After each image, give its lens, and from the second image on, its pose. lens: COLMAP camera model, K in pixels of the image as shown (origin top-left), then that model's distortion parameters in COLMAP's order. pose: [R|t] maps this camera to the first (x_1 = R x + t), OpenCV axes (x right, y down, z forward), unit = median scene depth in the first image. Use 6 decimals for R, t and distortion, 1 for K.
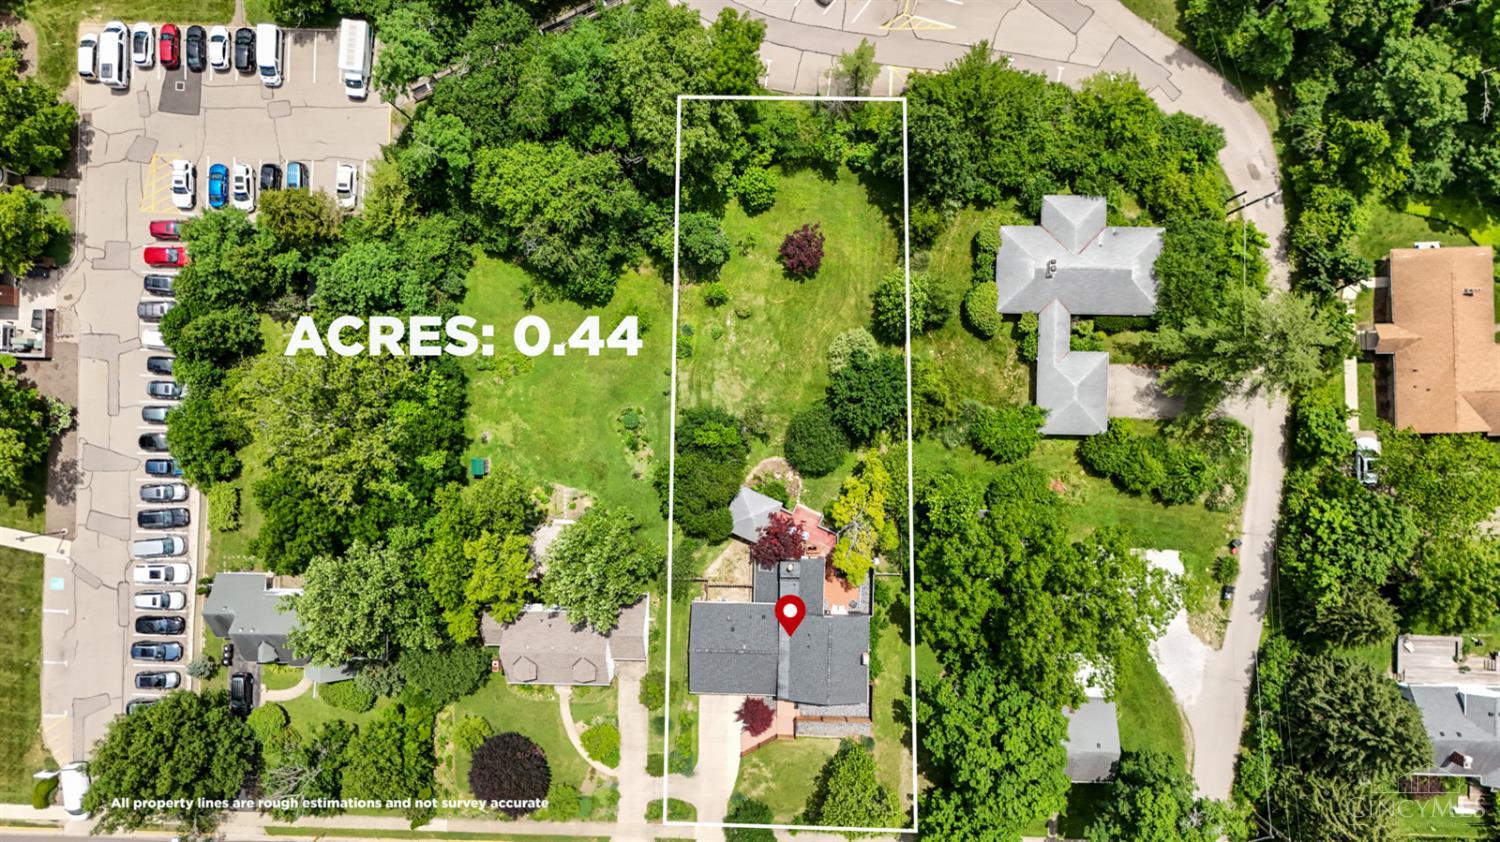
lens RADIAL K [[1103.7, 0, 750.0], [0, 1103.7, 421.0], [0, 0, 1]] dist [0.165753, -0.501757]
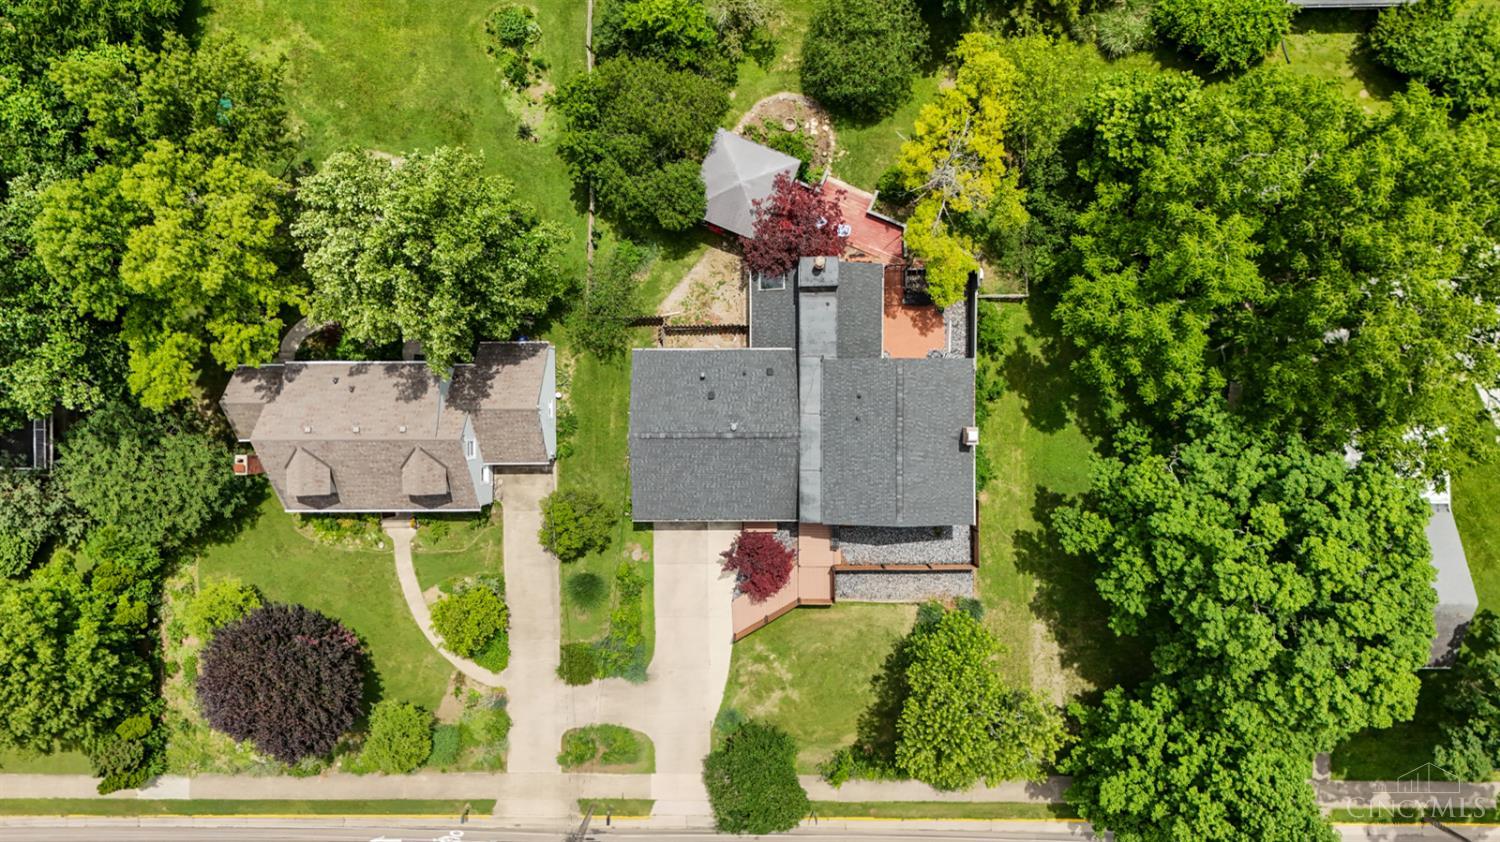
lens RADIAL K [[1103.8, 0, 748.8], [0, 1103.8, 424.8], [0, 0, 1]] dist [0.054039, -0.036036]
pose [[0.999678, -0.025361, 0.000786, 0.001506], [0.025362, 0.999678, -0.000553, 0.197467], [-0.000772, 0.000572, 1.000000, 0.470789]]
